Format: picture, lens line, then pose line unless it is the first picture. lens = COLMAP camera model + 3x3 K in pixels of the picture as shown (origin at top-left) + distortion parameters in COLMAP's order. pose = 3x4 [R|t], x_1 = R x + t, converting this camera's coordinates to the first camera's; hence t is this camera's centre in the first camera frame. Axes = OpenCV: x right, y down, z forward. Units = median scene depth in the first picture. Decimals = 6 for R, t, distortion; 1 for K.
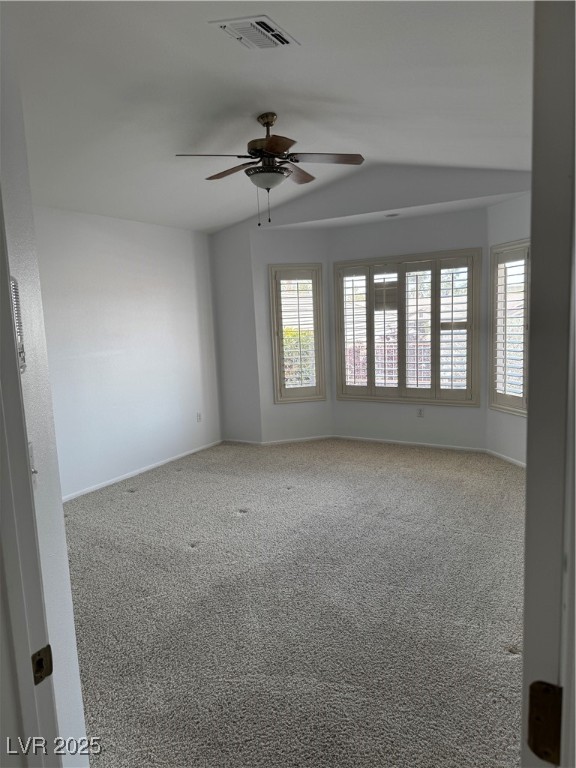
lens RADIAL K [[541.0, 0, 281.3], [0, 541.0, 385.6], [0, 0, 1]] dist [0.083151, -0.103350]
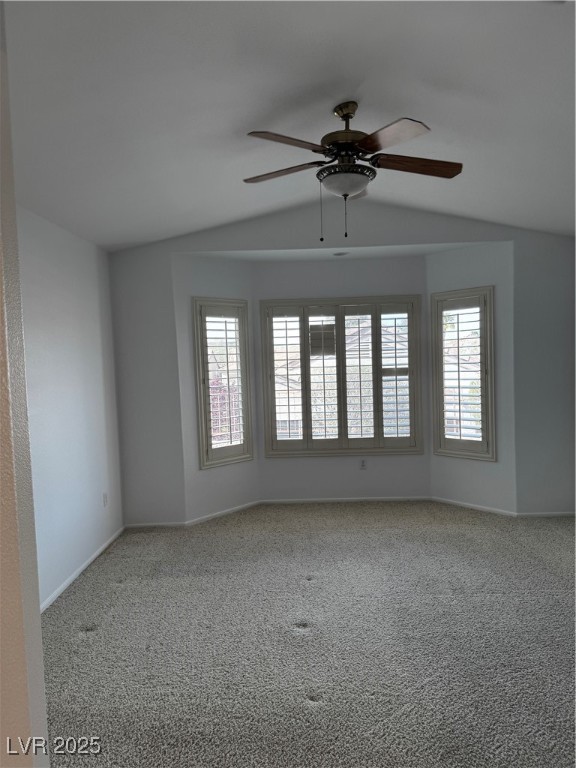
lens RADIAL K [[541.0, 0, 290.2], [0, 541.0, 383.3], [0, 0, 1]] dist [0.083151, -0.103350]
pose [[0.863872, -0.011250, 0.503585, -0.329668], [0.061226, 0.994683, -0.082809, -0.020516], [-0.499976, 0.102369, 0.859968, 0.261514]]
